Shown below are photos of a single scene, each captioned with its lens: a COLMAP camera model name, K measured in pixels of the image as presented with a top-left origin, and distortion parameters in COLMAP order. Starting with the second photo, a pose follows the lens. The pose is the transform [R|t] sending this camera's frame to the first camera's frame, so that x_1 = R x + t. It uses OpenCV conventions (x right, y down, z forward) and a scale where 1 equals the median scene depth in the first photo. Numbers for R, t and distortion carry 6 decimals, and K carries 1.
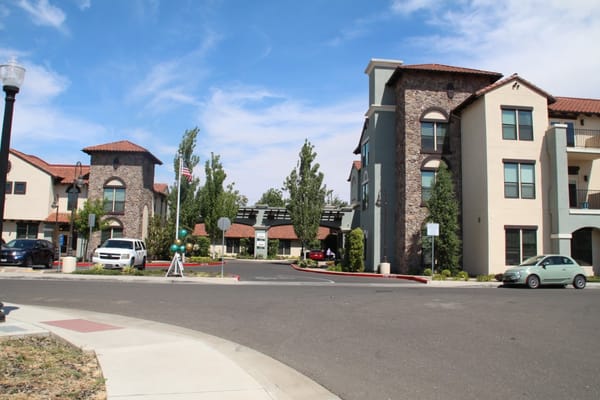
lens RADIAL K [[495.3, 0, 304.1], [0, 495.3, 198.5], [0, 0, 1]] dist [-0.170198, 0.115591]
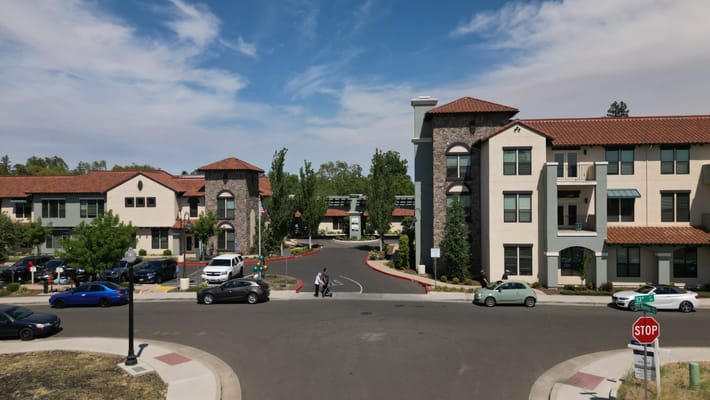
lens RADIAL K [[498.7, 0, 357.5], [0, 498.7, 200.0], [0, 0, 1]] dist [0.078176, -0.087278]
pose [[0.985420, -0.029743, -0.167517, 0.224417], [0.048824, 0.992624, 0.110965, -0.195572], [0.162981, -0.117526, 0.979604, -0.306556]]
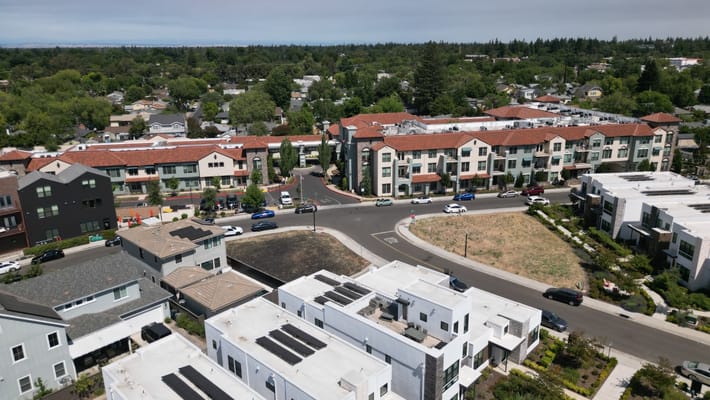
lens RADIAL K [[498.7, 0, 357.5], [0, 498.7, 200.0], [0, 0, 1]] dist [0.078176, -0.087278]
pose [[0.988644, -0.077651, 0.128658, -0.277865], [0.020536, 0.917932, 0.396206, -1.250184], [-0.148865, -0.389065, 0.909103, -2.367679]]
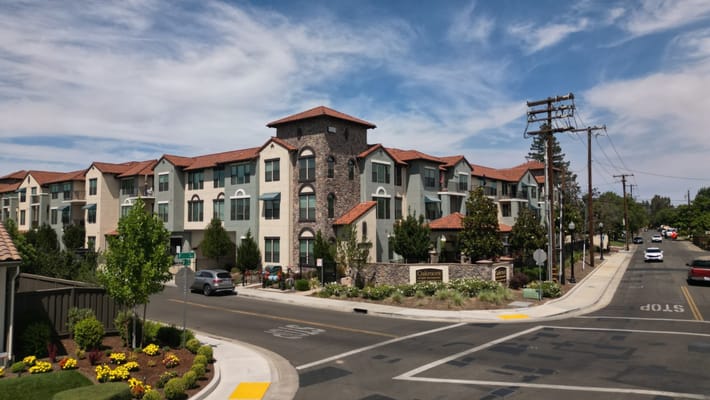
lens RADIAL K [[498.7, 0, 357.5], [0, 498.7, 200.0], [0, 0, 1]] dist [0.078176, -0.087278]
pose [[0.734690, -0.065340, -0.675249, 3.746689], [0.092676, 0.995686, 0.004486, 0.040081], [0.672043, -0.065875, 0.737576, 0.215071]]
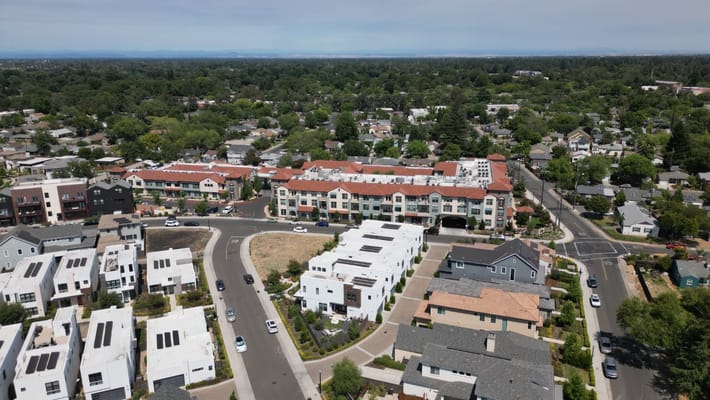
lens RADIAL K [[498.7, 0, 357.5], [0, 498.7, 200.0], [0, 0, 1]] dist [0.078176, -0.087278]
pose [[0.957707, 0.047620, -0.283778, 2.783705], [0.061388, 0.929692, 0.363187, -2.042403], [0.281121, -0.365247, 0.887449, -3.861663]]
